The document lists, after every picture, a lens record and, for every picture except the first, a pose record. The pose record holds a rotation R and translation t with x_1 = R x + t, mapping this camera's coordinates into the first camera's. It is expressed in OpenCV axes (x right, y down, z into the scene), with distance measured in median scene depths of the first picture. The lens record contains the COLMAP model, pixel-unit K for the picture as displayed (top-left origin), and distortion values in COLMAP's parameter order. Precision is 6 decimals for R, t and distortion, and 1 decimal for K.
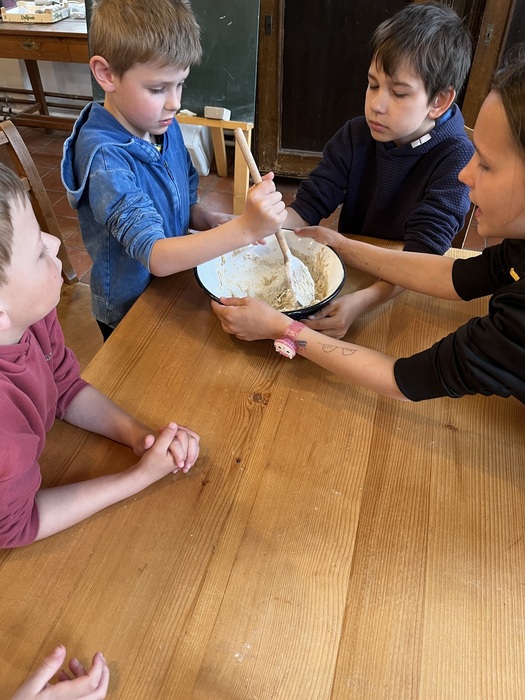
lens RADIAL K [[515.0, 0, 262.5], [0, 515.0, 350.0], [0, 0, 1]] dist [0.072303, -0.097532]
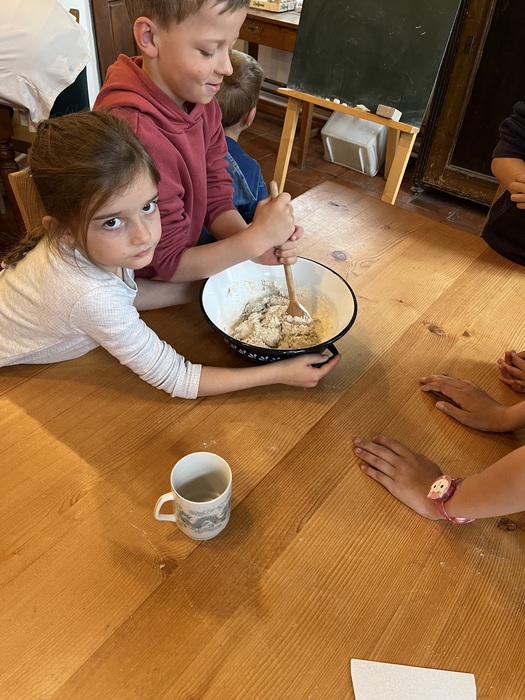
lens RADIAL K [[515.0, 0, 262.5], [0, 515.0, 350.0], [0, 0, 1]] dist [0.072303, -0.097532]
pose [[0.919654, 0.302224, -0.250792, 0.071231], [-0.306824, 0.951523, 0.021534, 0.053194], [0.245143, 0.057145, 0.967801, -0.060492]]
